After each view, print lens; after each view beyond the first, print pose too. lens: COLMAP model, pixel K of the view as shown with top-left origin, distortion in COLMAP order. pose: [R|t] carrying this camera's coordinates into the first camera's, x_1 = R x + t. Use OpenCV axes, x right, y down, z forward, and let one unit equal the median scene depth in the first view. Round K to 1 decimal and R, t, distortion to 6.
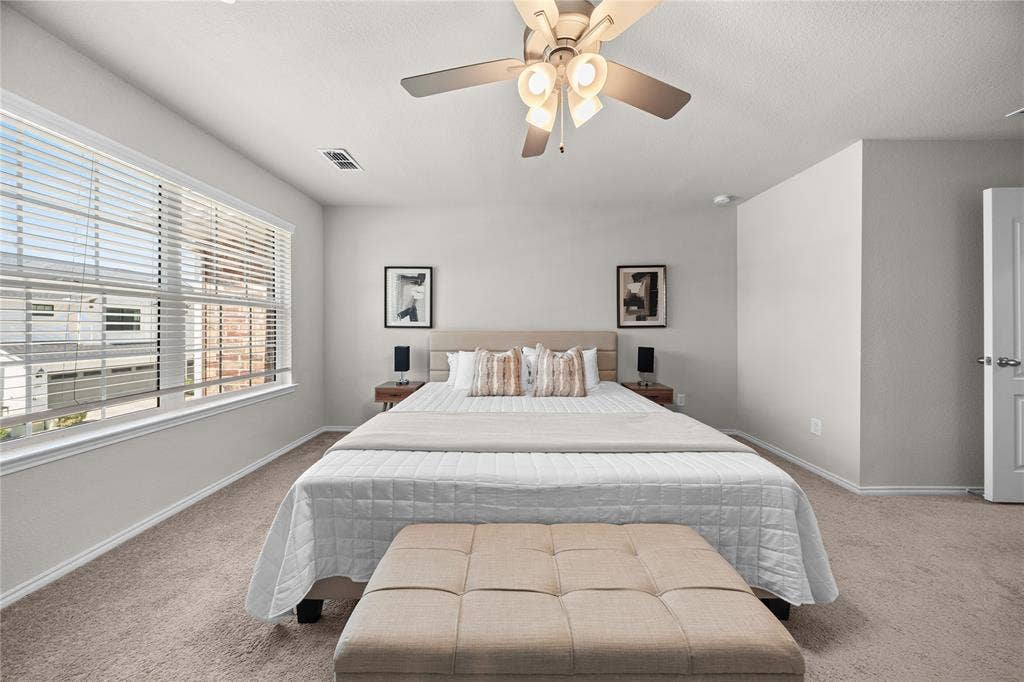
lens RADIAL K [[303.2, 0, 508.9], [0, 303.2, 326.7], [0, 0, 1]] dist [-0.001733, -0.000359]
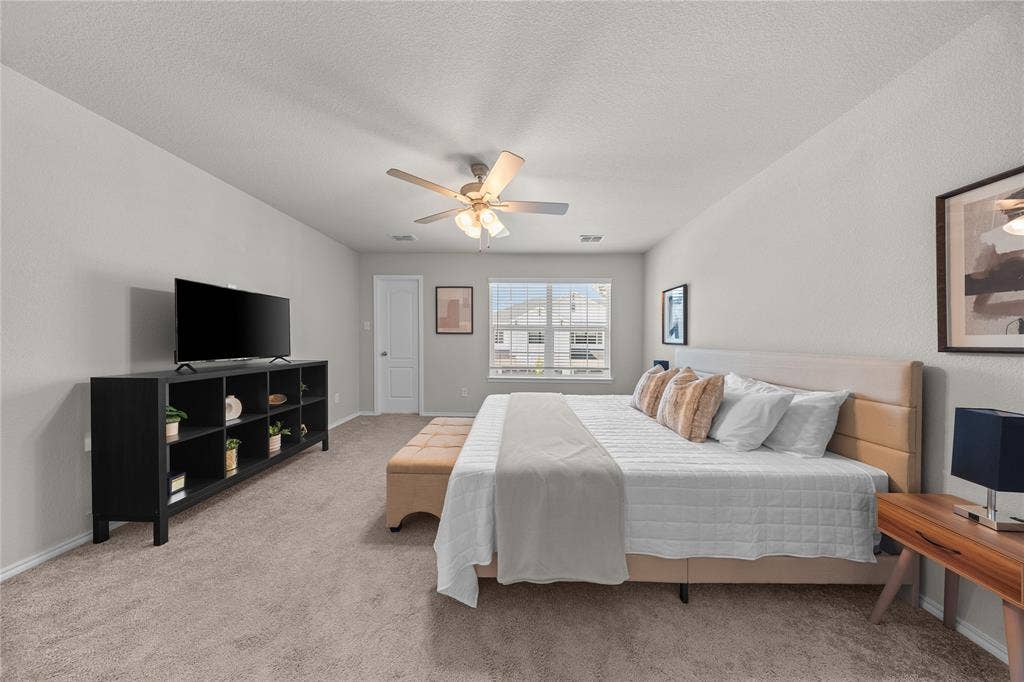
lens RADIAL K [[303.2, 0, 517.9], [0, 303.2, 342.9], [0, 0, 1]] dist [-0.001733, -0.000359]
pose [[-0.010687, 0.009758, -0.999895, 0.763413], [-0.008619, 0.999914, 0.009851, -0.007087], [0.999906, 0.008723, -0.010602, 0.451510]]
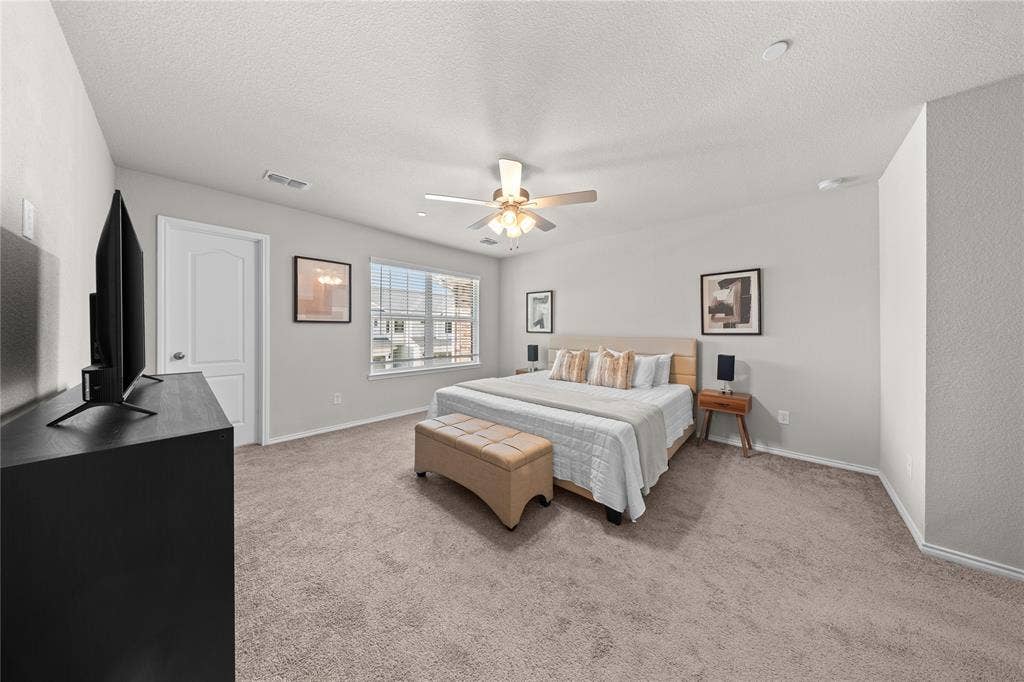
lens RADIAL K [[303.2, 0, 516.3], [0, 303.2, 327.2], [0, 0, 1]] dist [-0.001733, -0.000359]
pose [[0.748603, -0.001440, -0.663016, 0.572679], [-0.004683, 0.999961, -0.007459, -0.011943], [0.663001, 0.008689, 0.748568, -0.188655]]
